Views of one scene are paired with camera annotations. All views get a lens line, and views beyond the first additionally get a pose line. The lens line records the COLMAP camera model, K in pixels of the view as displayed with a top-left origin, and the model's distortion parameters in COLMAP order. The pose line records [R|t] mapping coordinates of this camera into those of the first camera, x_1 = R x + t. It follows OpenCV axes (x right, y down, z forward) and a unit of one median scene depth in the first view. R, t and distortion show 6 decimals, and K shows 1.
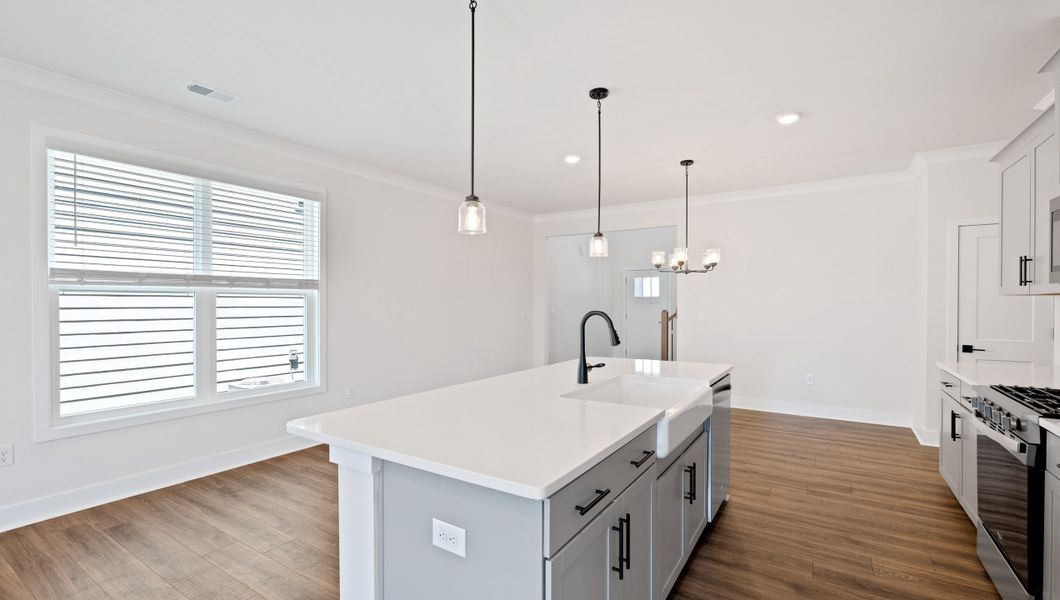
lens RADIAL K [[458.1, 0, 536.5], [0, 458.1, 307.1], [0, 0, 1]] dist [-0.007218, 0.001127]
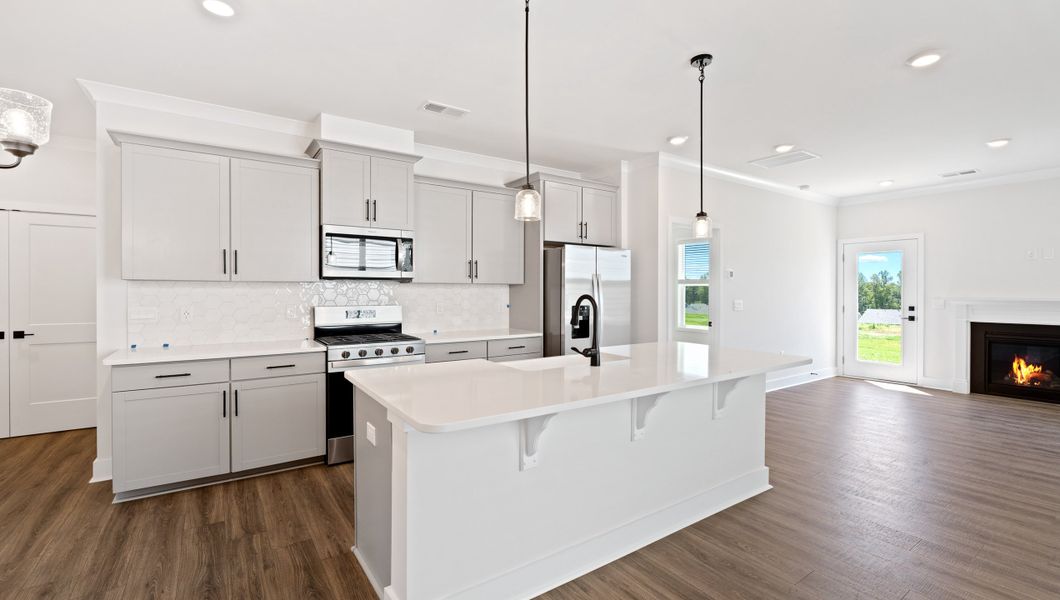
lens RADIAL K [[458.1, 0, 533.9], [0, 458.1, 293.1], [0, 0, 1]] dist [-0.007218, 0.001127]
pose [[-0.921473, -0.002829, 0.388431, -0.128344], [0.002291, 0.999916, 0.012718, -0.006983], [-0.388435, 0.012610, -0.921390, 1.477667]]
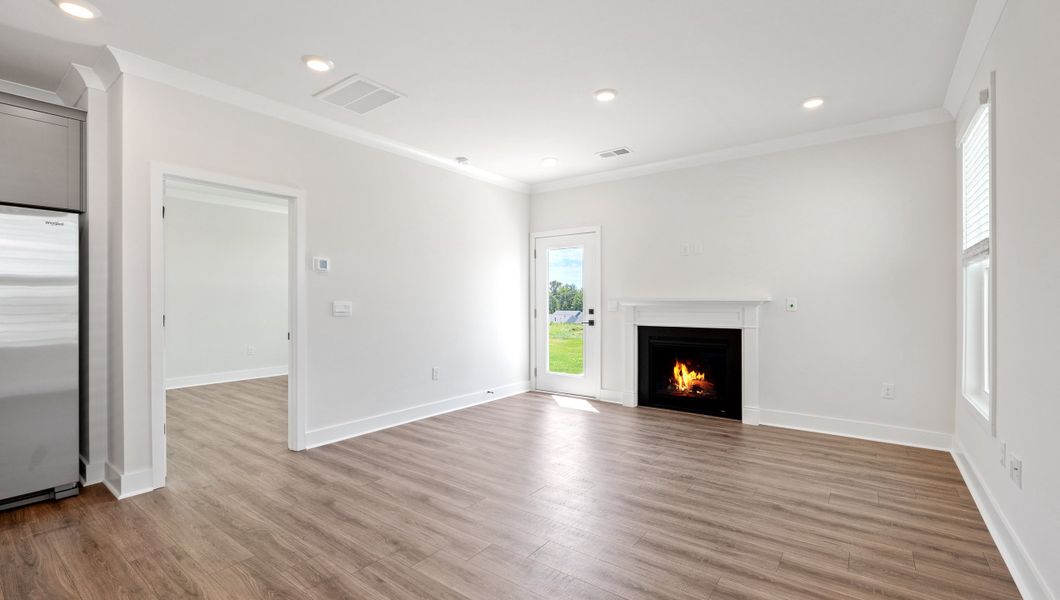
lens RADIAL K [[458.1, 0, 536.3], [0, 458.1, 301.4], [0, 0, 1]] dist [-0.007218, 0.001127]
pose [[-0.997747, 0.000464, 0.067088, -0.754397], [0.001298, 0.999922, 0.012392, 0.027620], [-0.067077, 0.012451, -0.997670, 0.797114]]
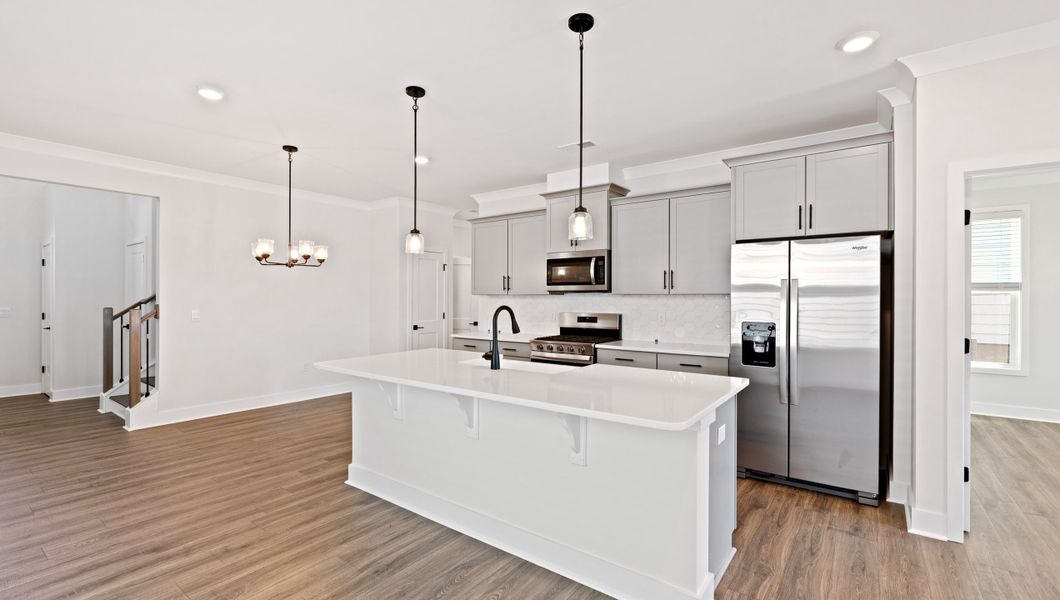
lens RADIAL K [[458.1, 0, 524.1], [0, 458.1, 298.6], [0, 0, 1]] dist [-0.007218, 0.001127]
pose [[0.074211, 0.000237, 0.997243, -0.770701], [0.006152, 0.999981, -0.000695, -0.007479], [-0.997224, 0.006187, 0.074209, 0.624316]]
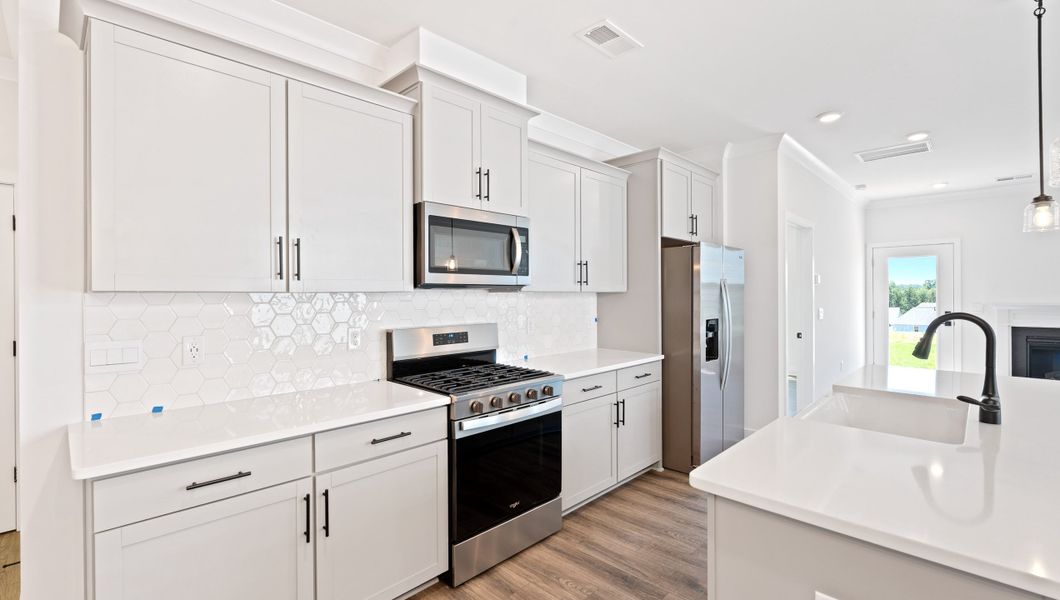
lens RADIAL K [[458.1, 0, 529.3], [0, 458.1, 296.5], [0, 0, 1]] dist [-0.007218, 0.001127]
pose [[-0.978725, 0.003160, 0.205150, 0.464464], [0.006300, 0.999873, 0.014654, -0.023649], [-0.205078, 0.015634, -0.978621, 1.312295]]
